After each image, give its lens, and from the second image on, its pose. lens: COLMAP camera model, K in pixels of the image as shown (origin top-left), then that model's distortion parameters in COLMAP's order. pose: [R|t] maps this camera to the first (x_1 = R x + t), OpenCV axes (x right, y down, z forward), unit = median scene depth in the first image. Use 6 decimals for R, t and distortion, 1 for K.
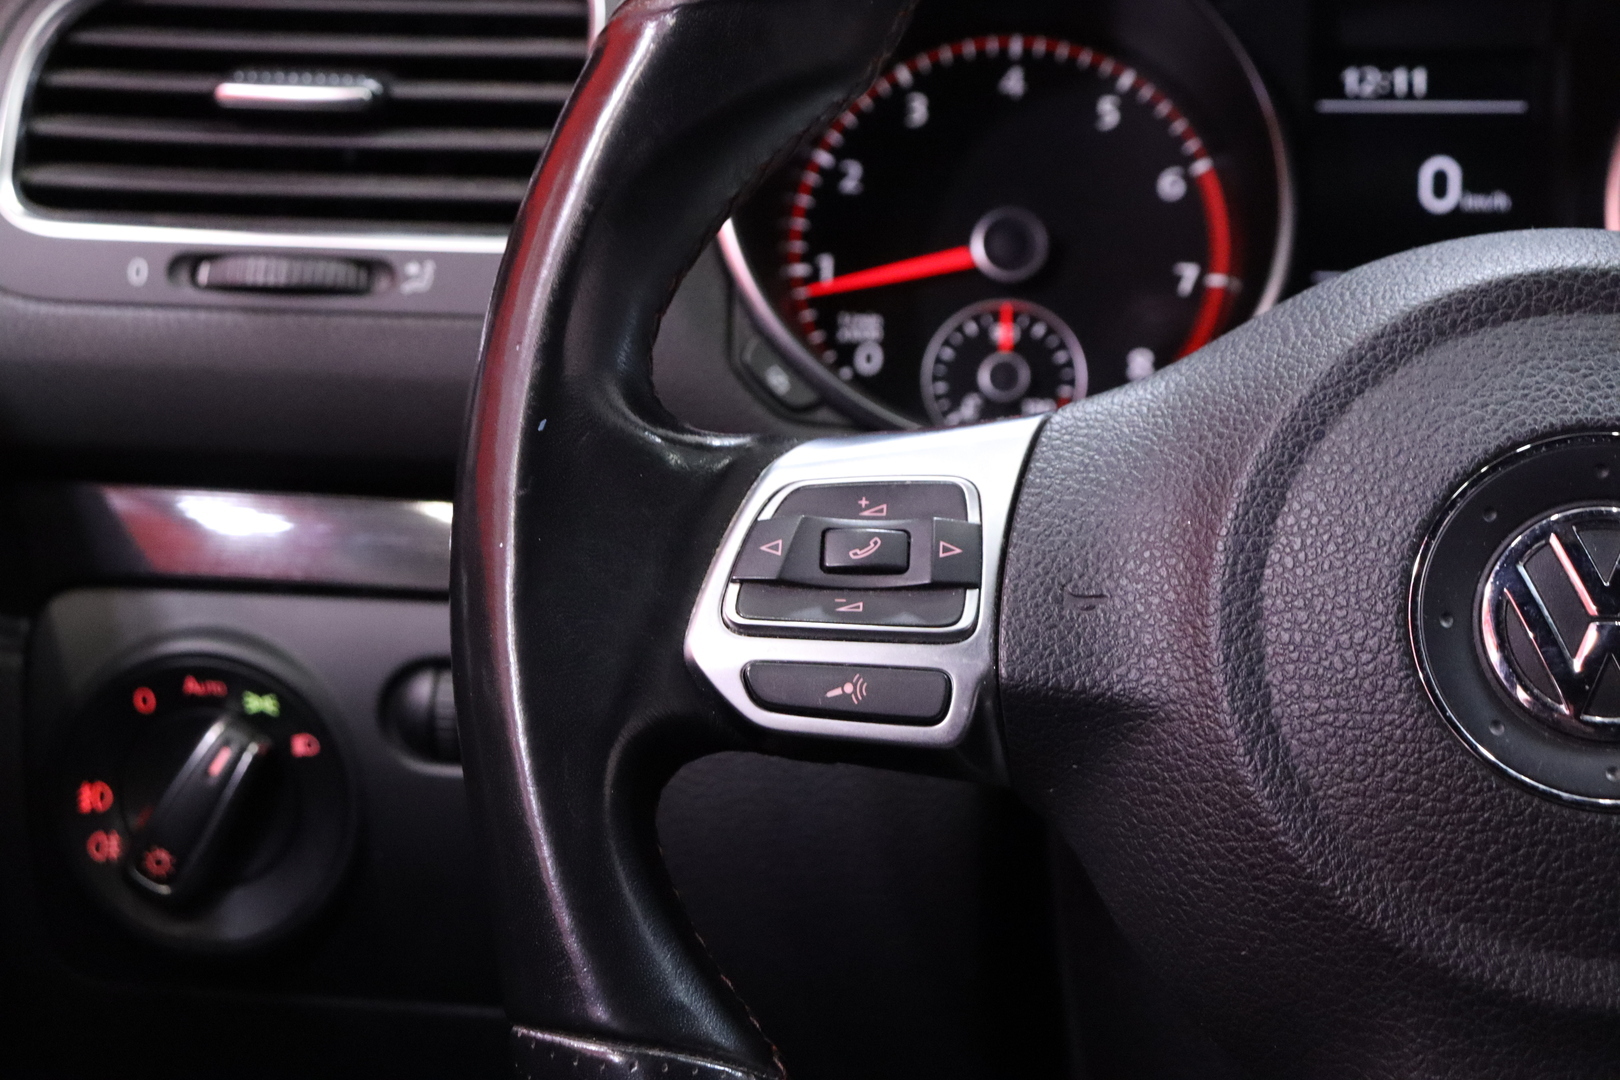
lens RADIAL K [[3506.5, 0, 797.9], [0, 3506.5, 536.9], [0, 0, 1]] dist [0.288229, 0.000000]
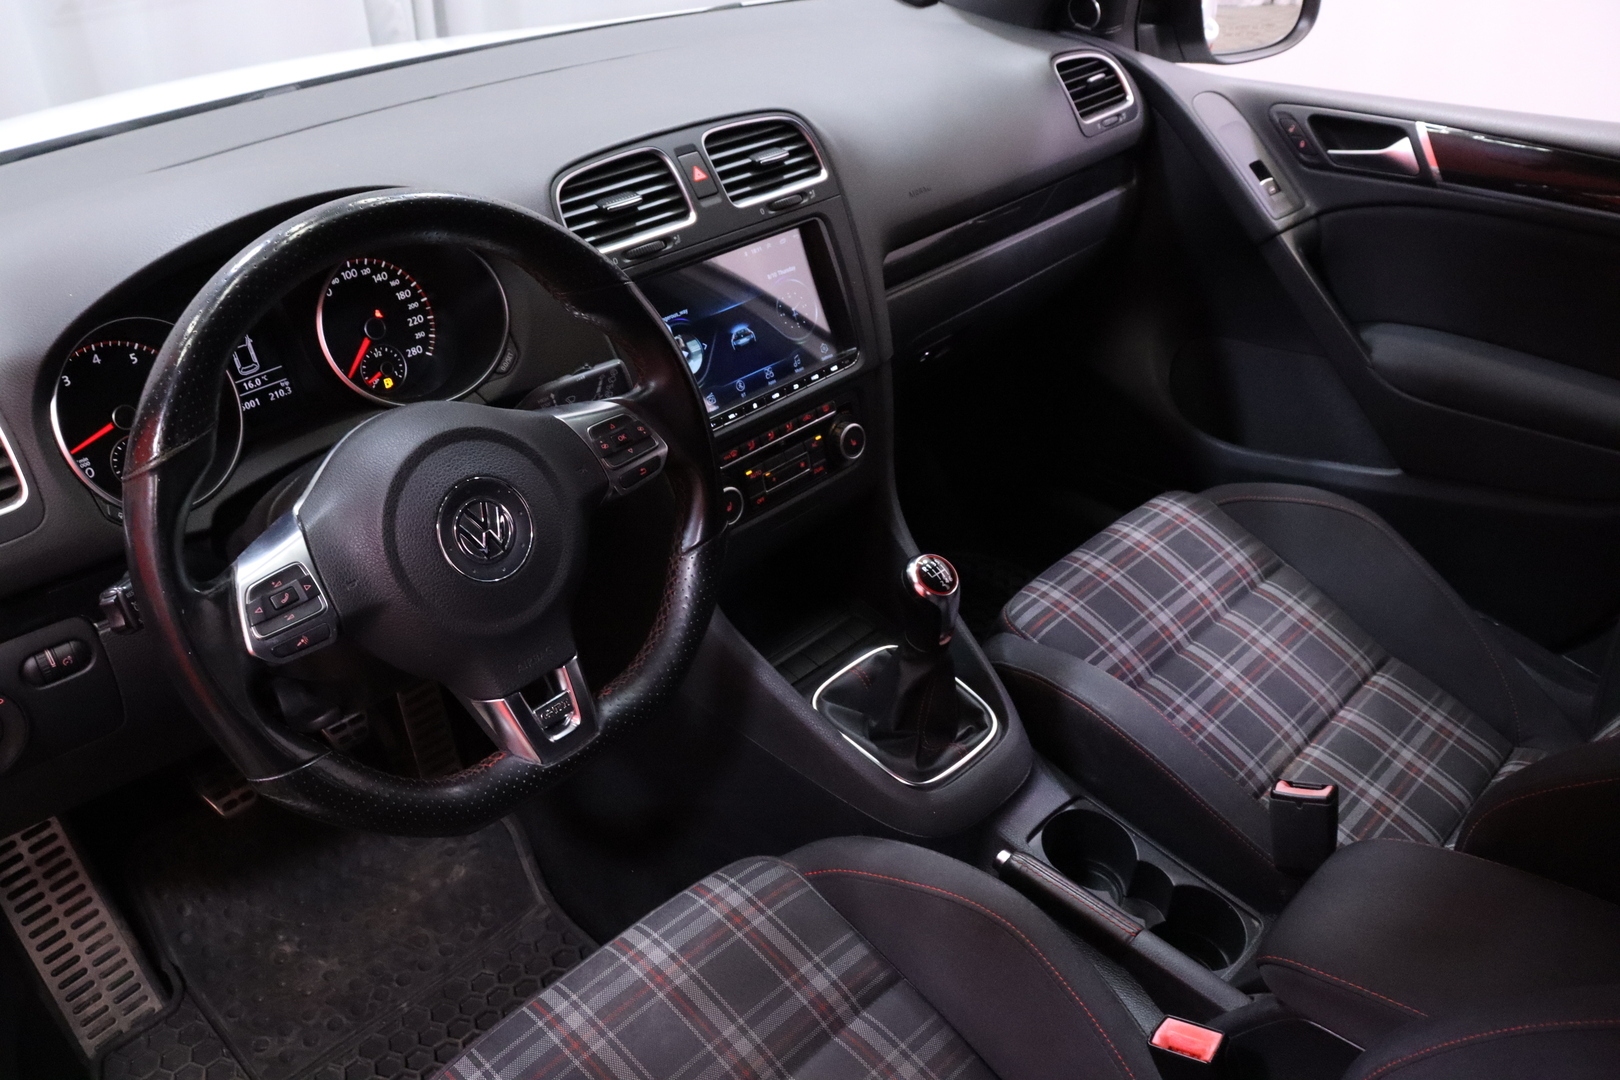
lens RADIAL K [[1299.5, 0, 799.7], [0, 1299.5, 543.3], [0, 0, 1]] dist [-0.161886, 0.072828]
pose [[0.637407, -0.428577, 0.640340, -0.276907], [0.200108, 0.894600, 0.399560, -0.282874], [-0.744090, -0.126545, 0.655985, -0.069550]]
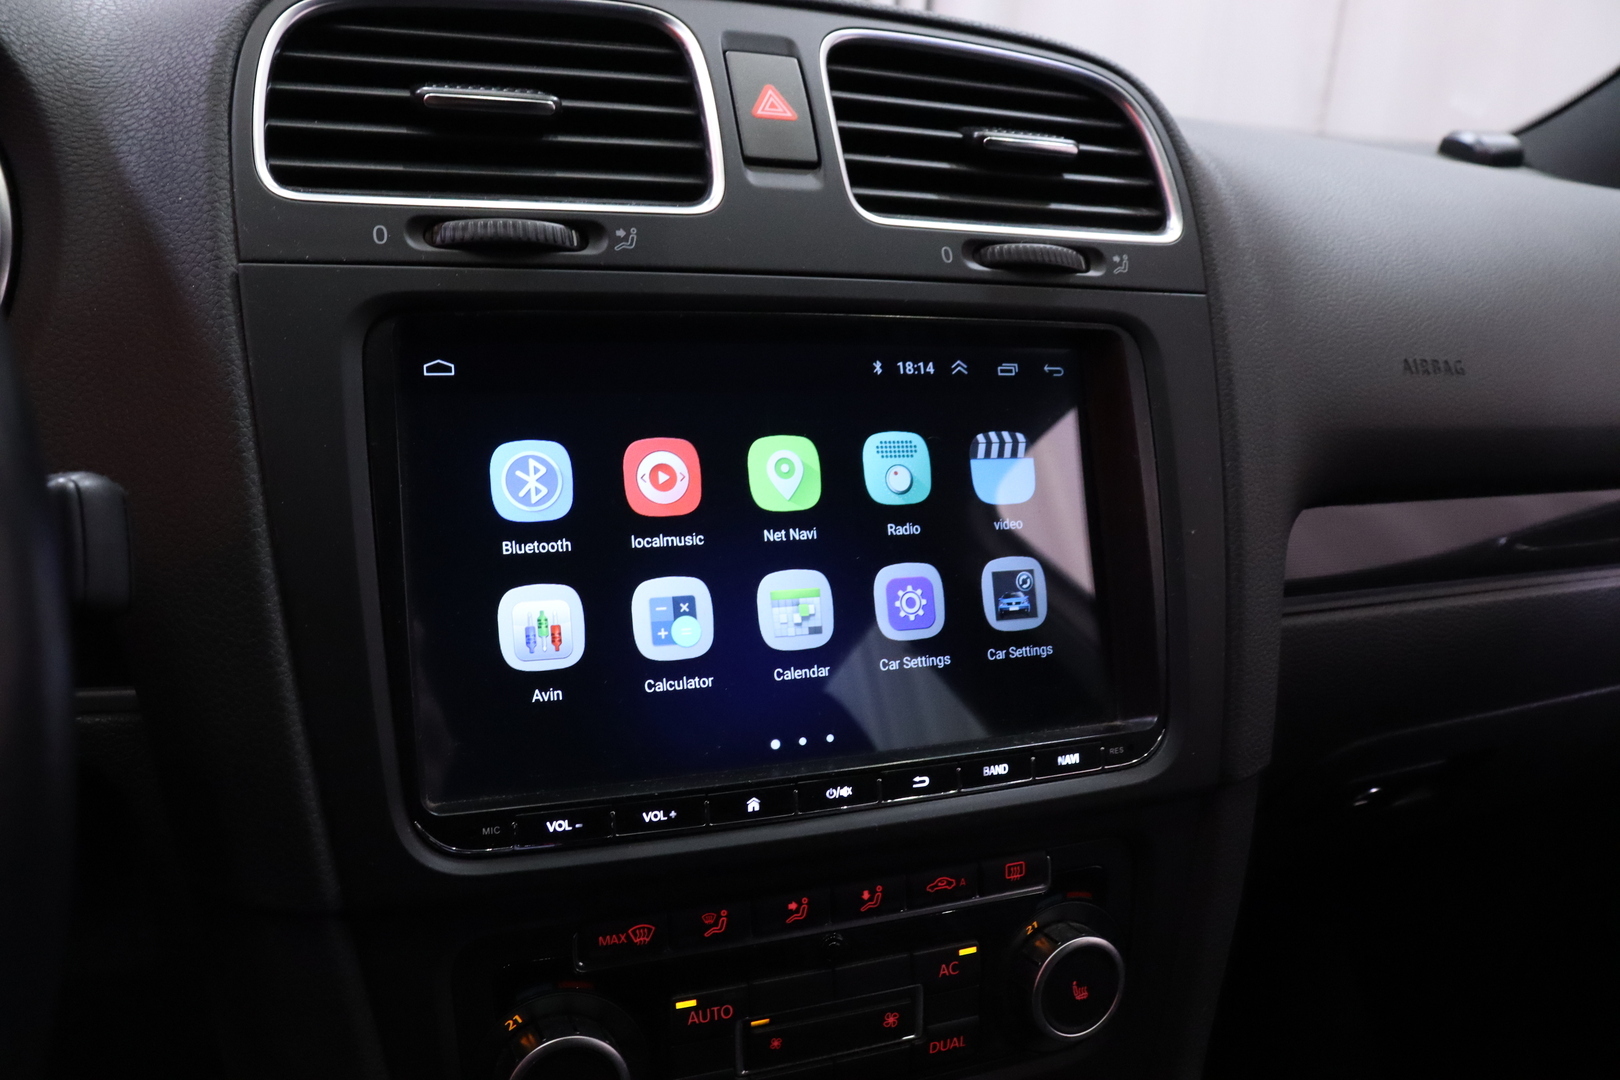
lens RADIAL K [[1299.5, 0, 788.4], [0, 1299.5, 538.3], [0, 0, 1]] dist [-0.161886, 0.072828]
pose [[0.895402, -0.076473, 0.438642, 0.395449], [0.038491, 0.994747, 0.094851, -0.027711], [-0.443592, -0.068046, 0.893642, 0.450957]]
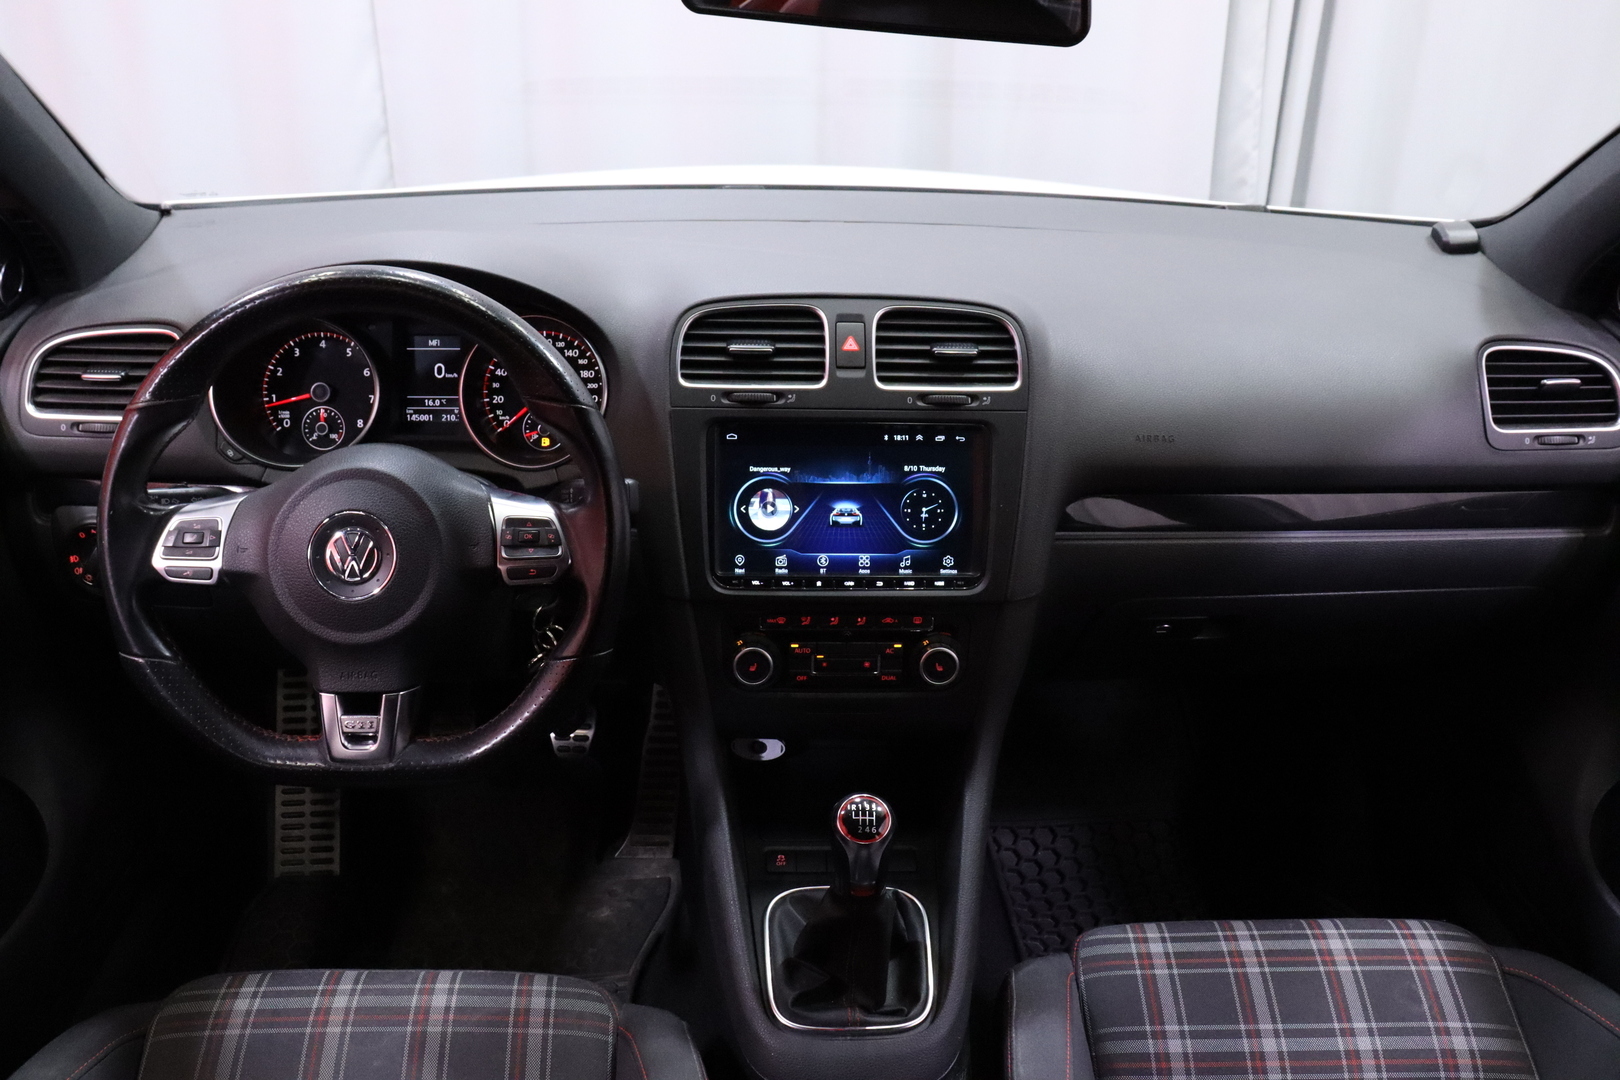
lens RADIAL K [[1401.7, 0, 801.2], [0, 1401.7, 542.4], [0, 0, 1]] dist [-0.167700, 0.156826]
pose [[0.993409, -0.035259, 0.109067, 0.391518], [0.010513, 0.975531, 0.219613, -0.237252], [-0.114141, -0.217018, 0.969471, -0.462444]]
